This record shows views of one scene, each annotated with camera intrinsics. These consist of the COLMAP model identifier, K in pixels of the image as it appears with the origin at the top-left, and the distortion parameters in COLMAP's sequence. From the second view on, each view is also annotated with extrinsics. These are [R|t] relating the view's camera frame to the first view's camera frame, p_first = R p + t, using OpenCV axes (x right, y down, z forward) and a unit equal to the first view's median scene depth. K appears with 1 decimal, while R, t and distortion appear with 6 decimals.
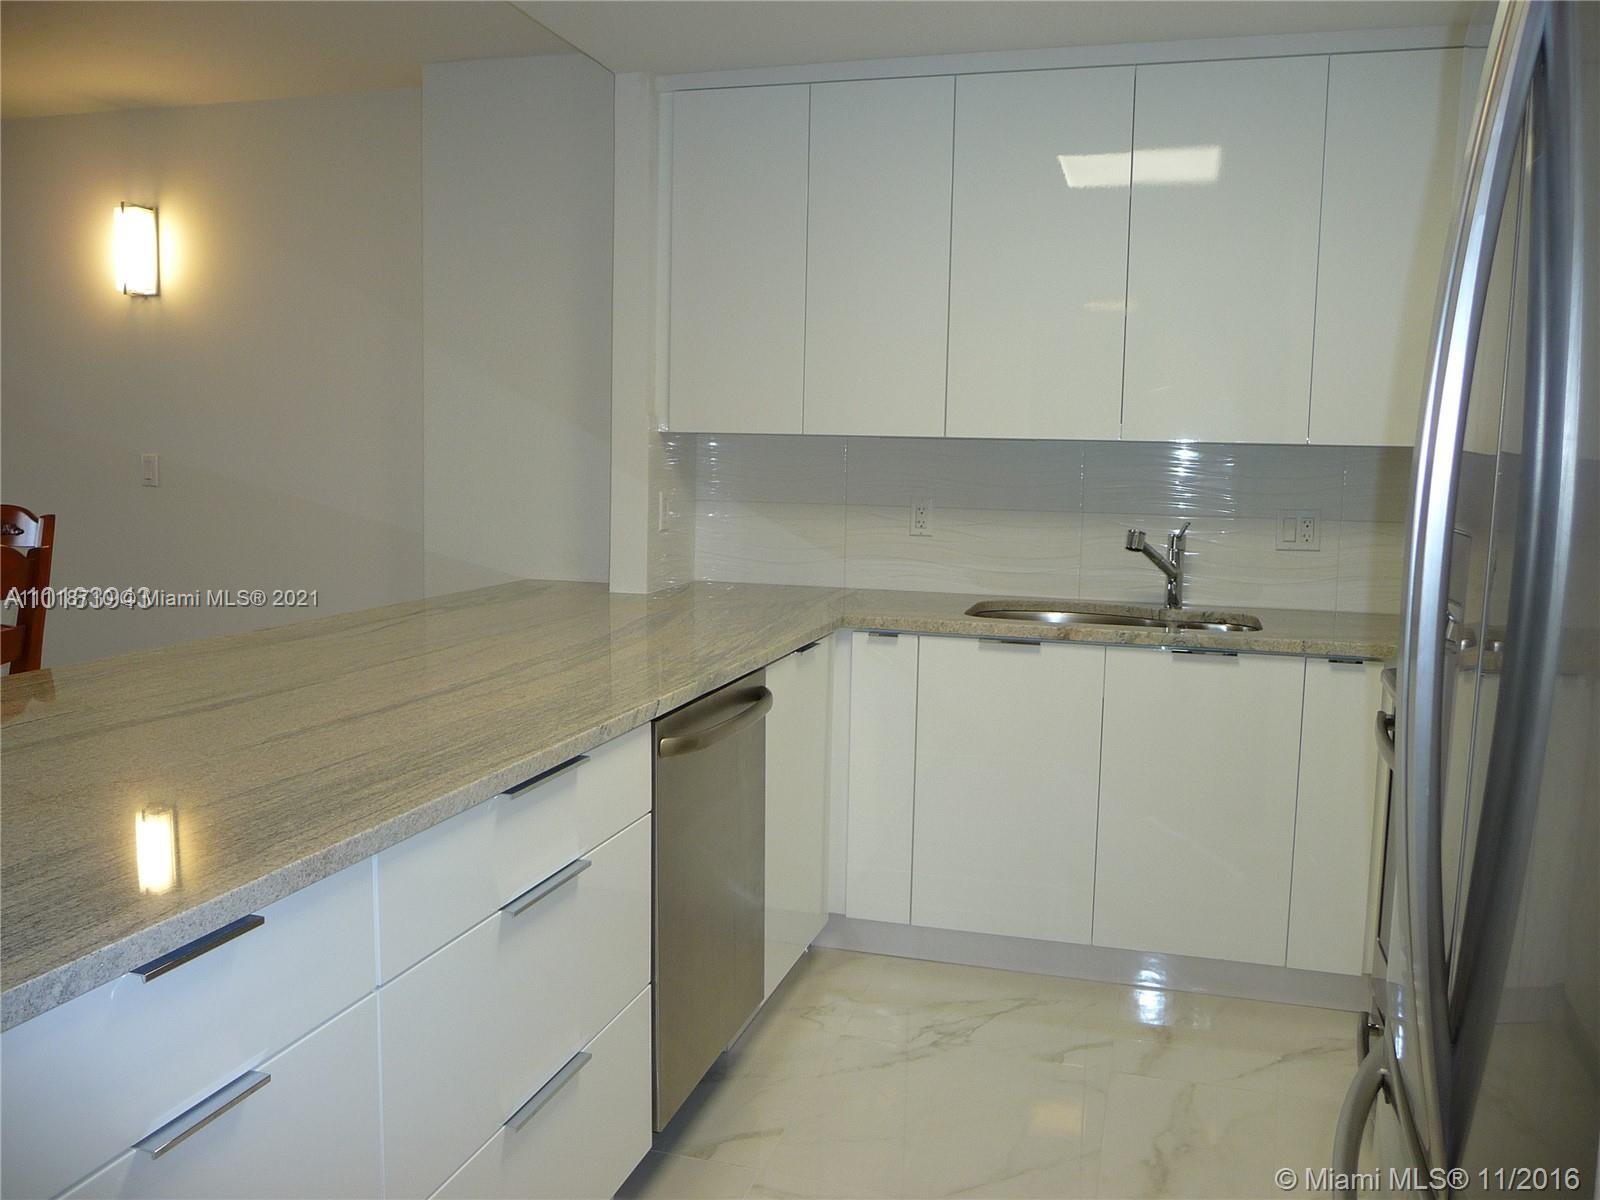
lens RADIAL K [[1314.1, 0, 795.3], [0, 1314.1, 589.9], [0, 0, 1]] dist [-0.051119, 0.053219]
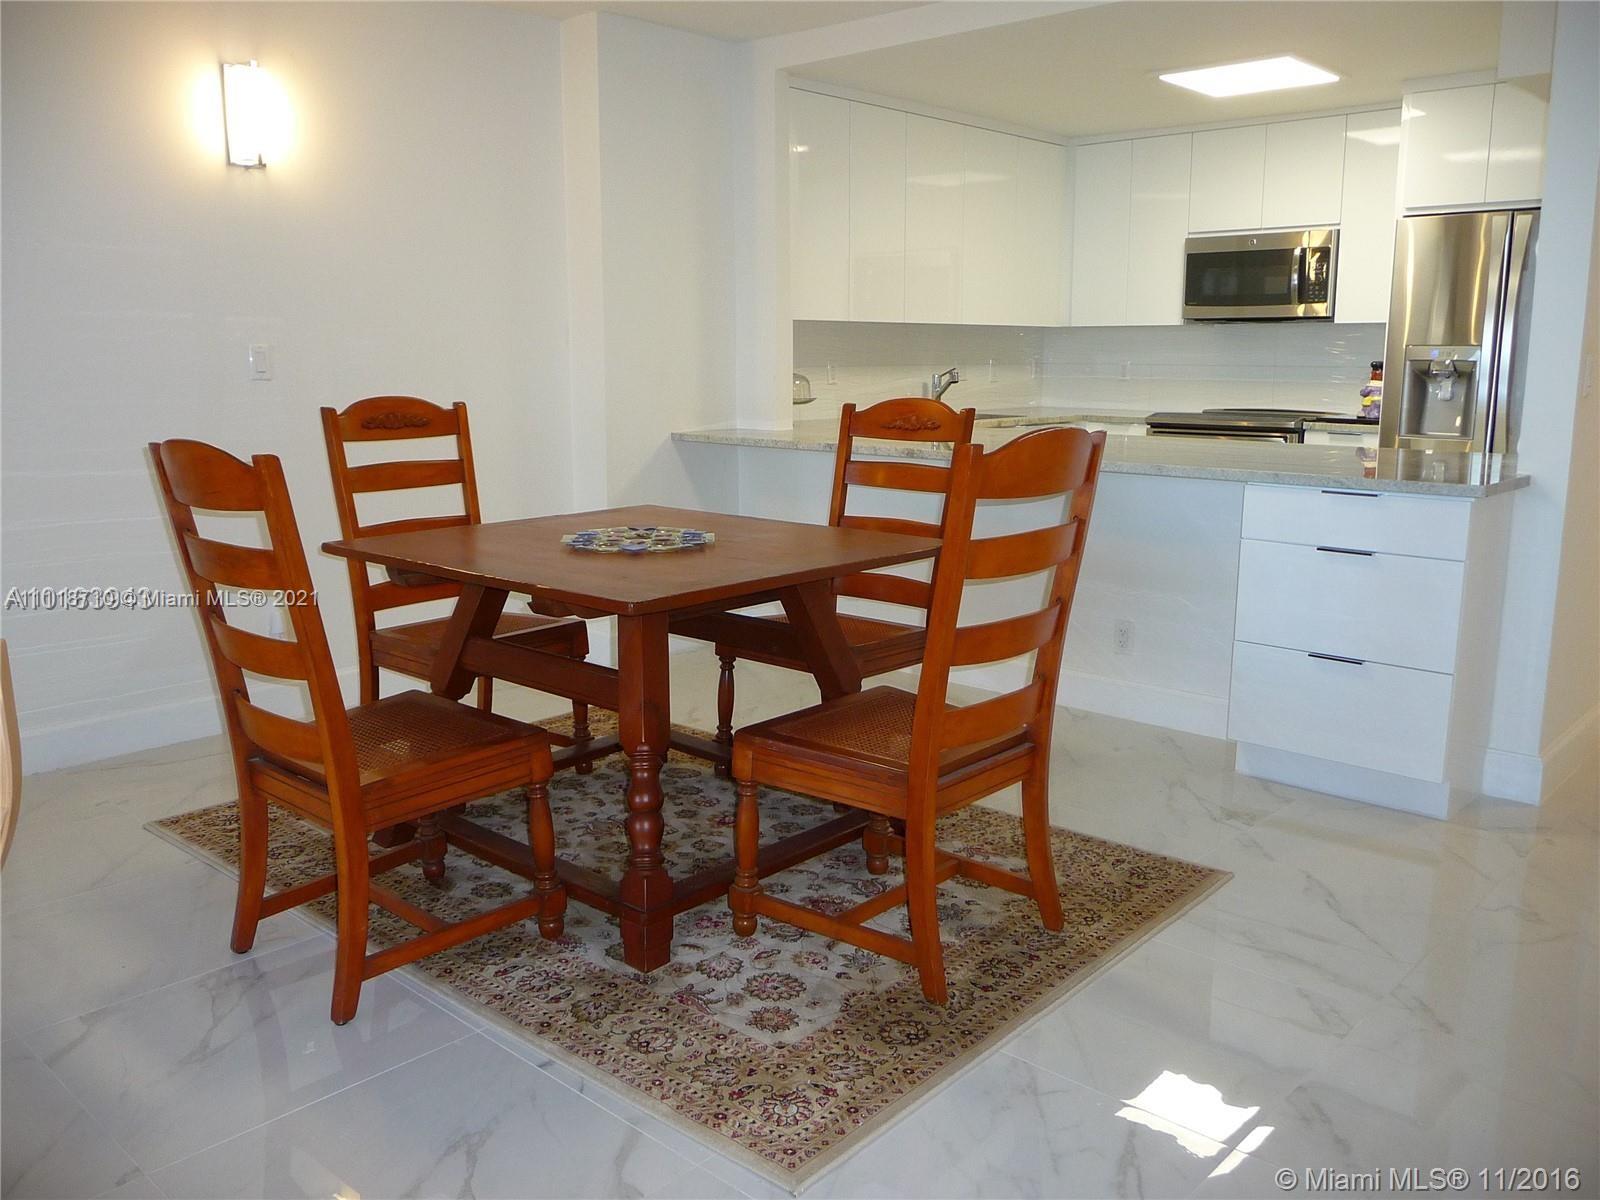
lens RADIAL K [[1314.1, 0, 795.3], [0, 1314.1, 589.9], [0, 0, 1]] dist [-0.051119, 0.053219]
pose [[0.451907, -0.176619, 0.874406, -1.500160], [0.104737, 0.983930, 0.144611, -0.032415], [-0.885895, 0.026232, 0.463144, 0.312392]]
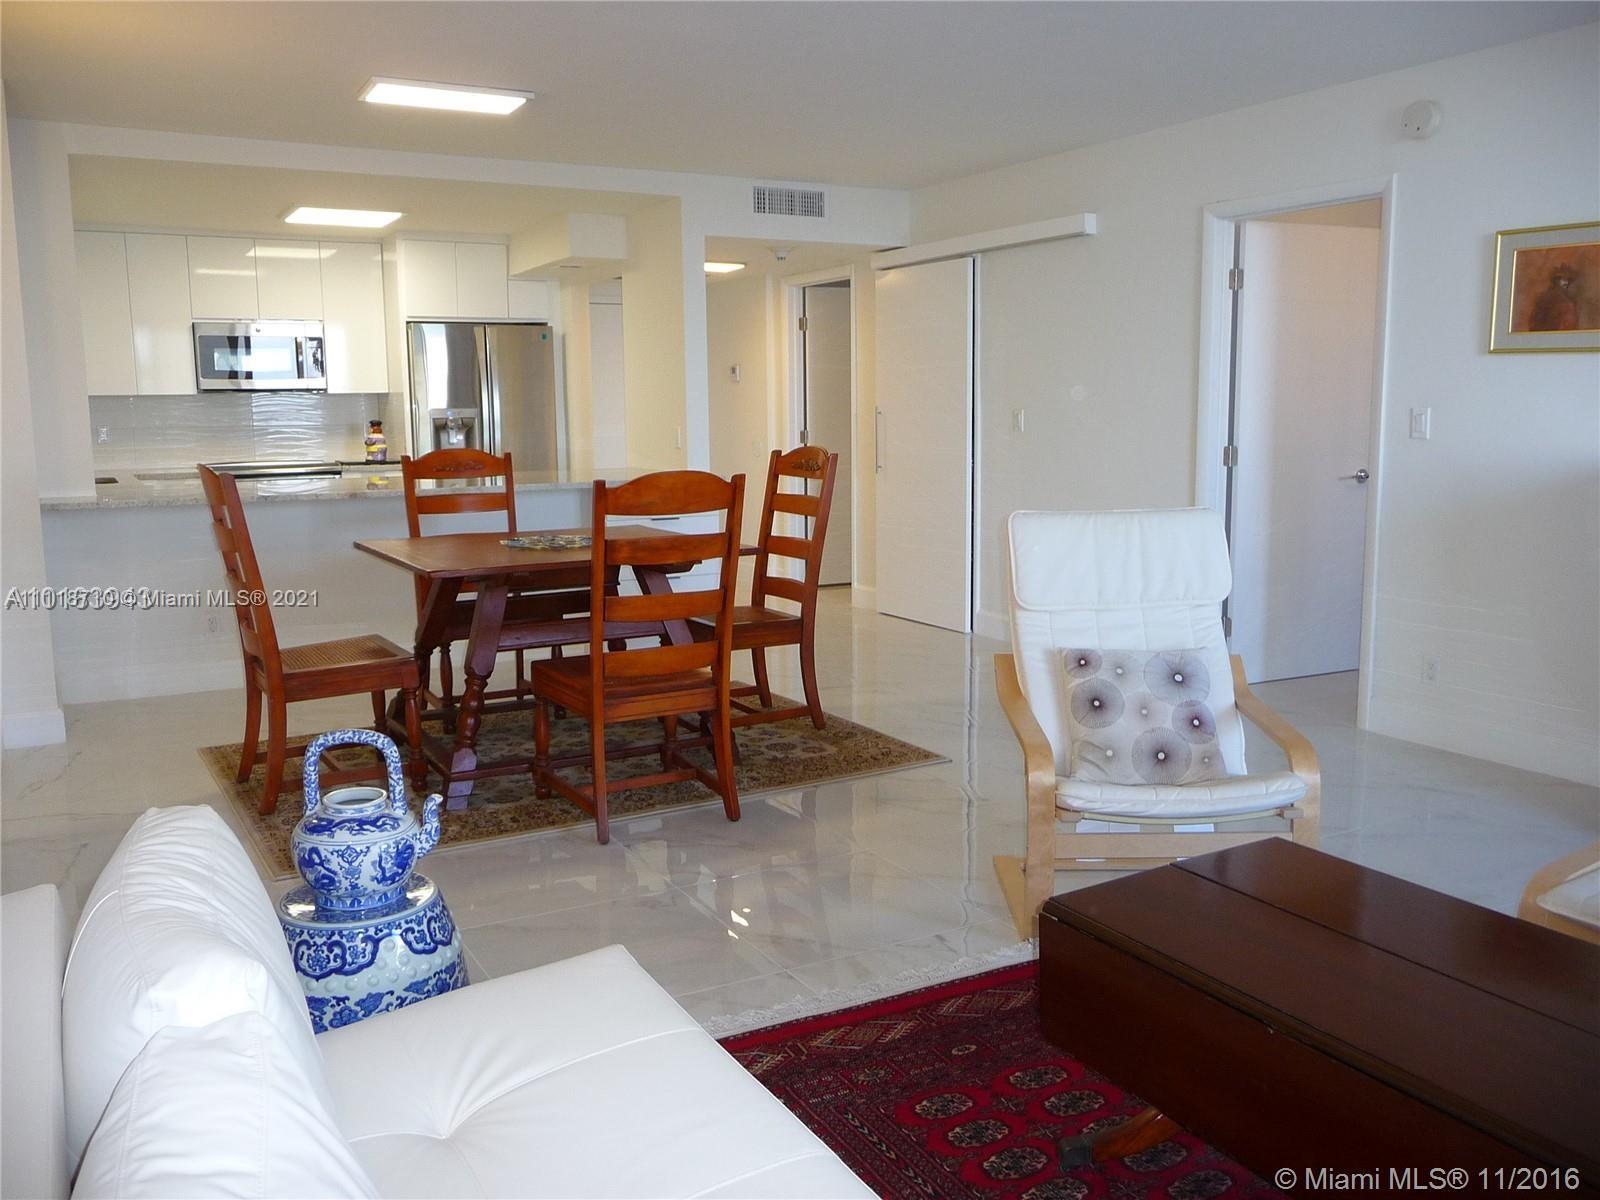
lens RADIAL K [[1314.1, 0, 795.3], [0, 1314.1, 589.9], [0, 0, 1]] dist [-0.051119, 0.053219]
pose [[-0.712204, -0.107376, 0.693712, -1.848683], [0.075095, 0.970907, 0.227379, -0.179866], [-0.697944, 0.214034, -0.683420, 1.538900]]
